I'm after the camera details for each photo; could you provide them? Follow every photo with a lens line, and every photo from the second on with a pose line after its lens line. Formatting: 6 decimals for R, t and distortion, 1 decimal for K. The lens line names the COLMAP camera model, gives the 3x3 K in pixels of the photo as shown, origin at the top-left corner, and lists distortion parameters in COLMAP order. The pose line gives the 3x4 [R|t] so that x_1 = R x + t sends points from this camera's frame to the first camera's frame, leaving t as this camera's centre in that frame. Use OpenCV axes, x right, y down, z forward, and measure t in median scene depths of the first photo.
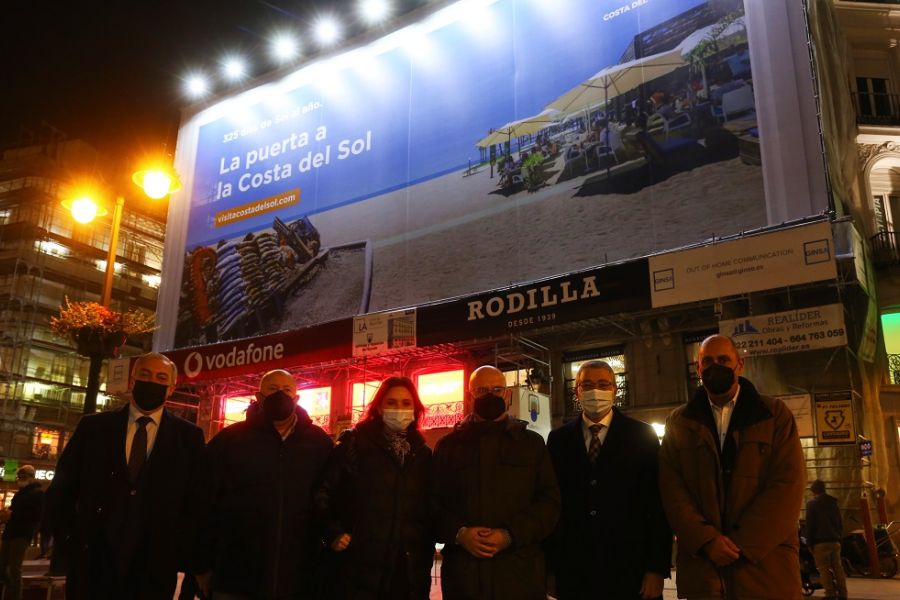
lens RADIAL K [[818.2, 0, 412.0], [0, 818.2, 302.2], [0, 0, 1]] dist [-0.034467, 0.007796]
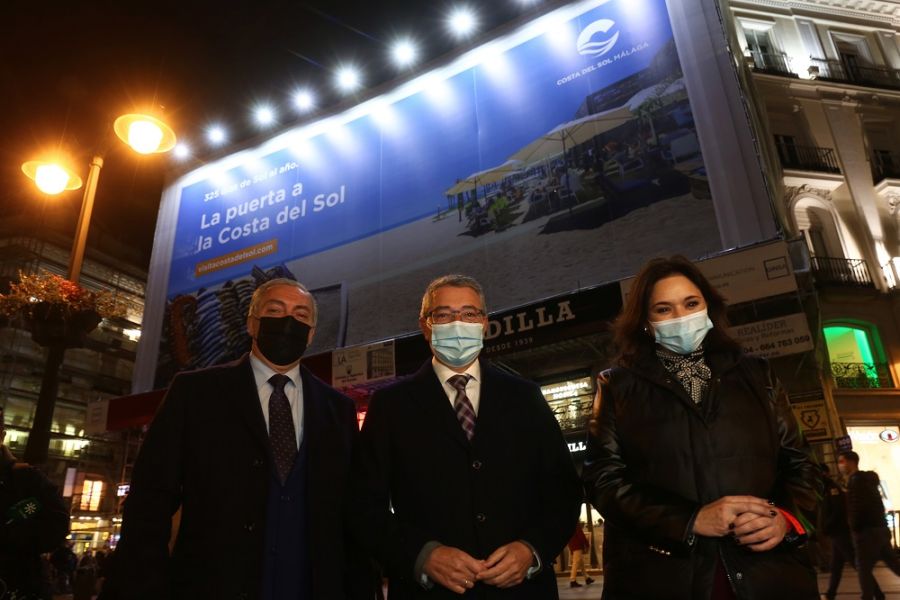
lens RADIAL K [[658.3, 0, 450.0], [0, 658.3, 300.0], [0, 0, 1]] dist [-0.077860, 0.003872]
pose [[0.988839, -0.004198, 0.148930, -0.049015], [0.019379, 0.994735, -0.100634, 0.042198], [-0.147723, 0.102397, 0.983714, 0.144437]]
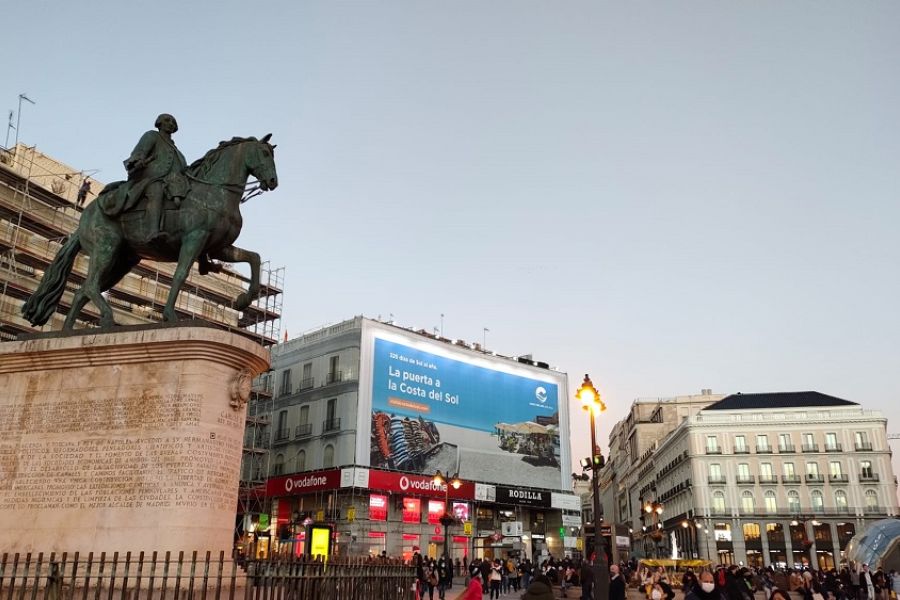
lens RADIAL K [[781.7, 0, 450.0], [0, 781.7, 300.0], [0, 0, 1]] dist [0.073499, 0.001337]
pose [[0.141896, 0.307275, 0.940982, -2.703939], [-0.290100, 0.921771, -0.257255, 0.152202], [-0.946418, -0.236475, 0.219936, 0.681212]]
